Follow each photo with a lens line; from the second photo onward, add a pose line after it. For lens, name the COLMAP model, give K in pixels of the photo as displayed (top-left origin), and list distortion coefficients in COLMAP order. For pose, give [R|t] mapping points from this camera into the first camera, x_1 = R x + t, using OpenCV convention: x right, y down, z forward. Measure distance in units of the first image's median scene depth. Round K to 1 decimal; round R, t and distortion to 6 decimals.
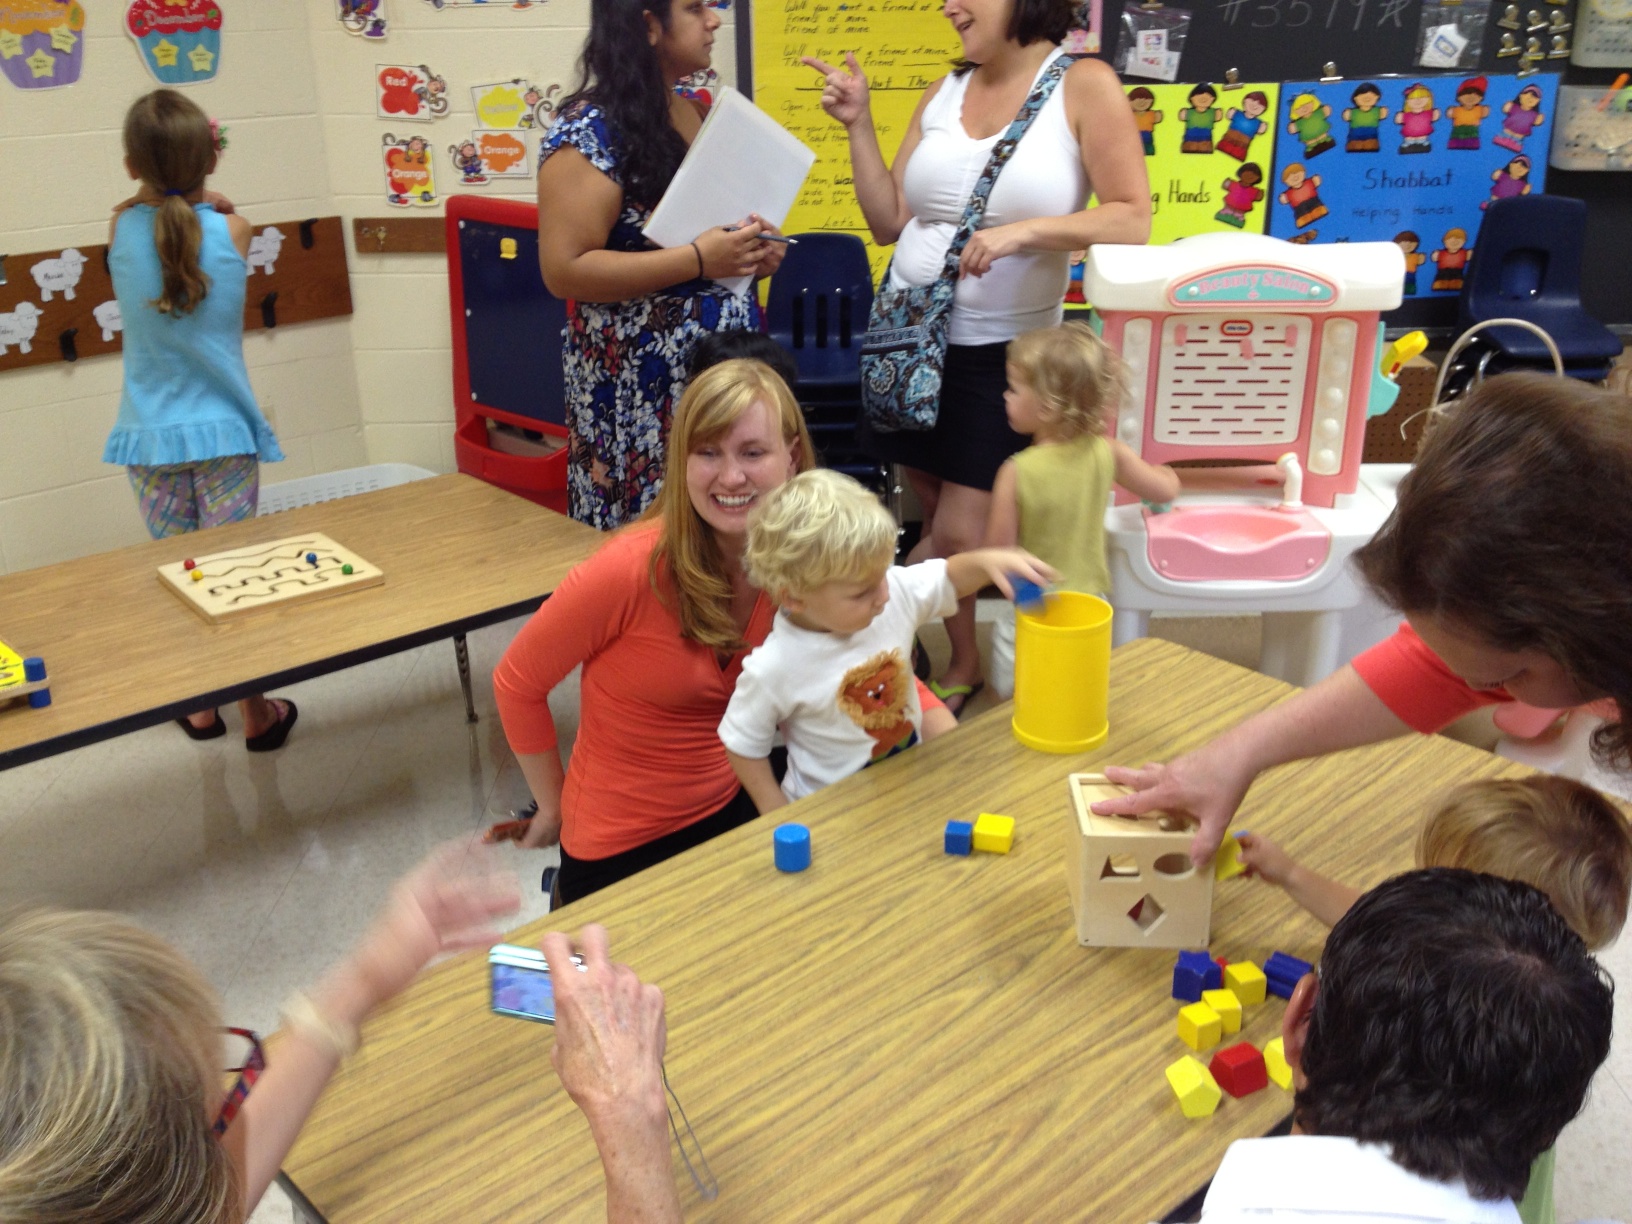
lens RADIAL K [[1556.8, 0, 820.5], [0, 1556.8, 610.2], [0, 0, 1]] dist [0.173531, -0.402068]
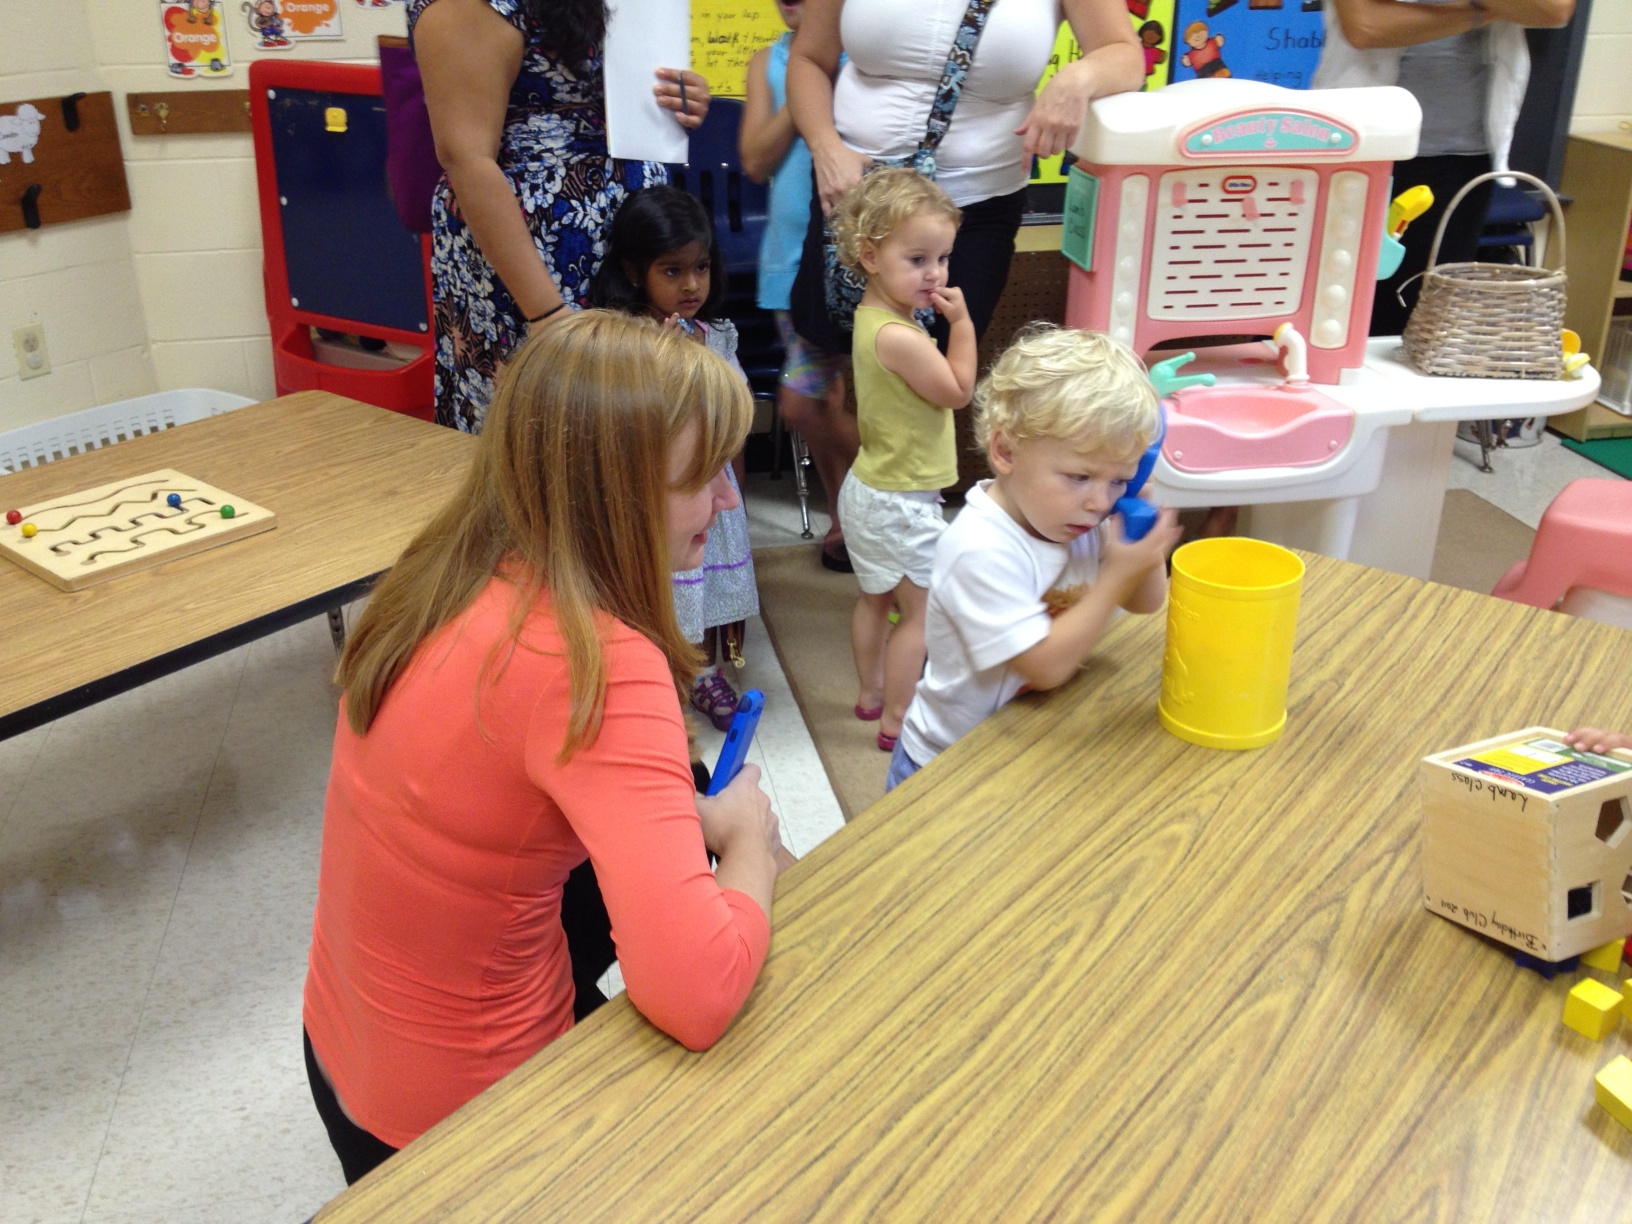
lens RADIAL K [[1577.0, 0, 816.0], [0, 1577.0, 612.0], [0, 0, 1]] dist [0.037329, -0.085445]
pose [[0.983090, -0.067042, 0.170407, -0.104159], [0.058531, 0.996797, 0.054490, -0.001183], [-0.173514, -0.043594, 0.983866, 0.116397]]
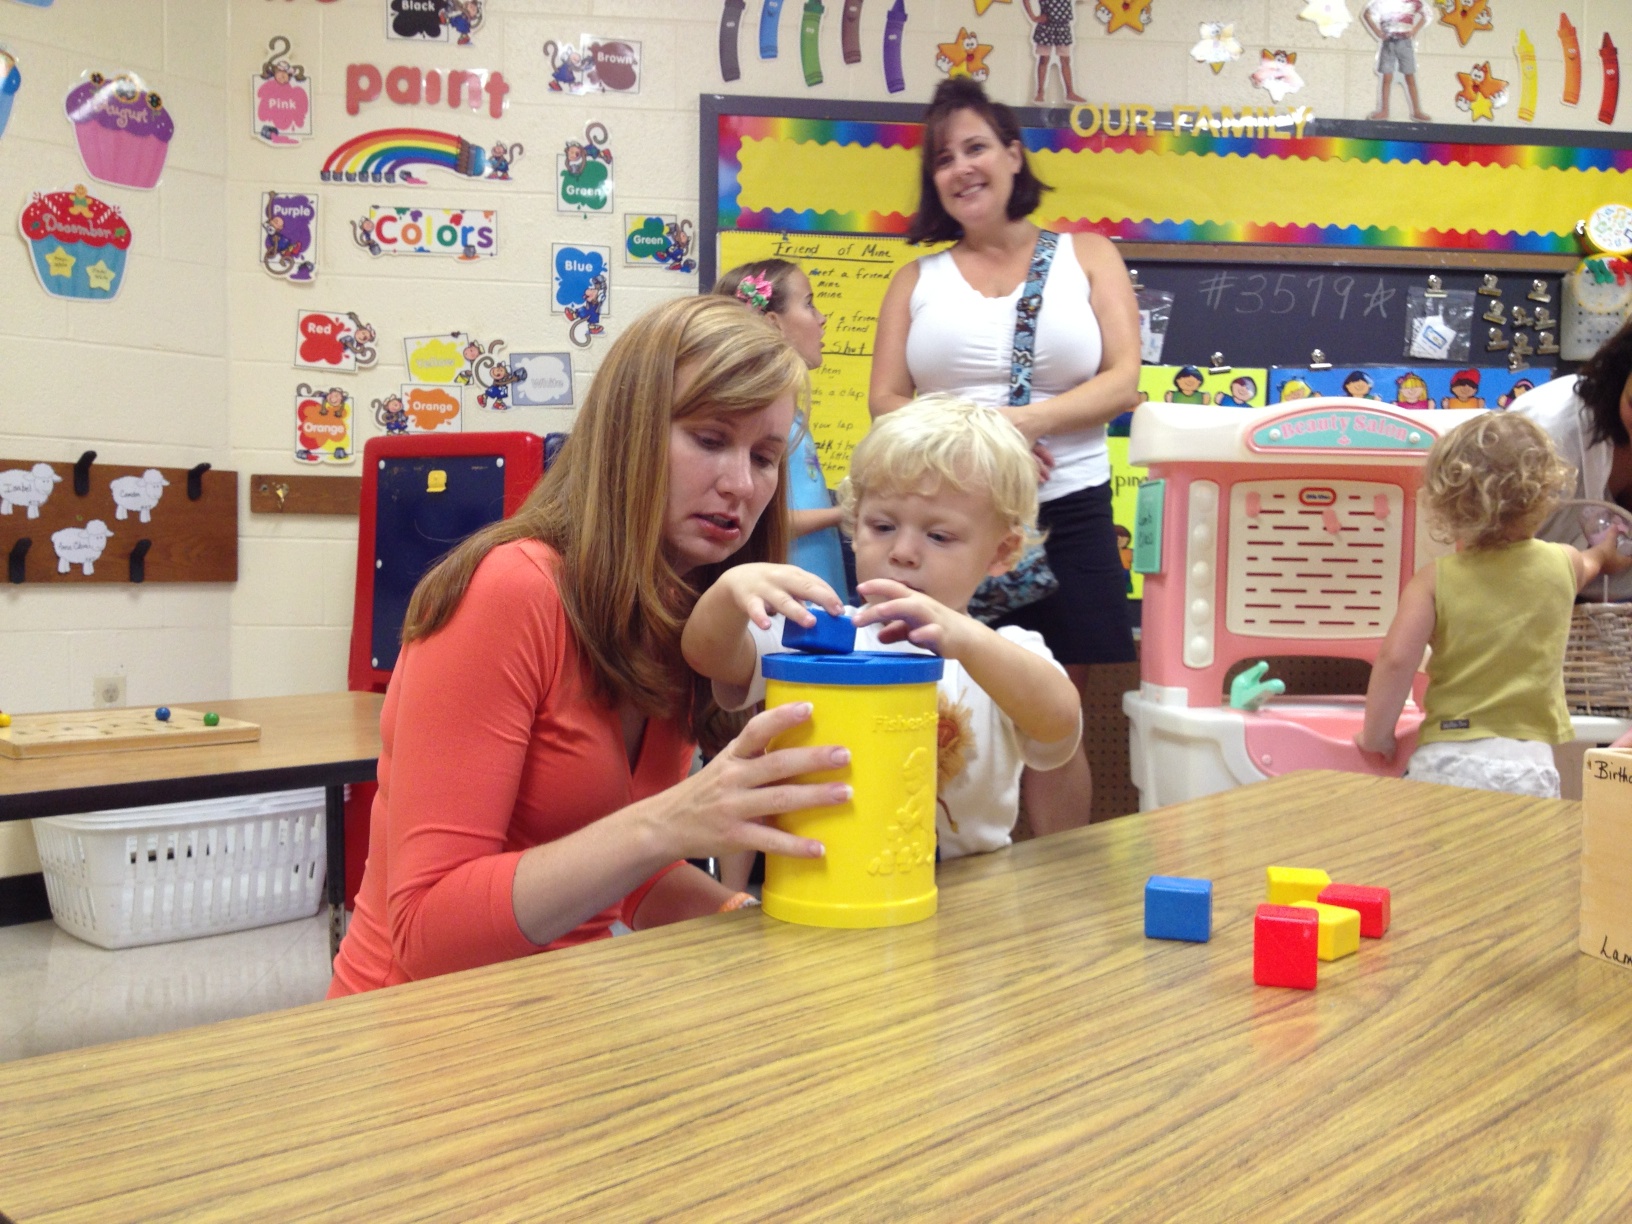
lens RADIAL K [[1551.5, 0, 825.4], [0, 1551.5, 619.9], [0, 0, 1]] dist [0.184970, -0.460999]
pose [[0.995890, 0.024118, 0.087300, -0.055717], [0.005899, 0.944574, -0.328247, 0.122057], [-0.090378, 0.327412, 0.940549, 0.185013]]
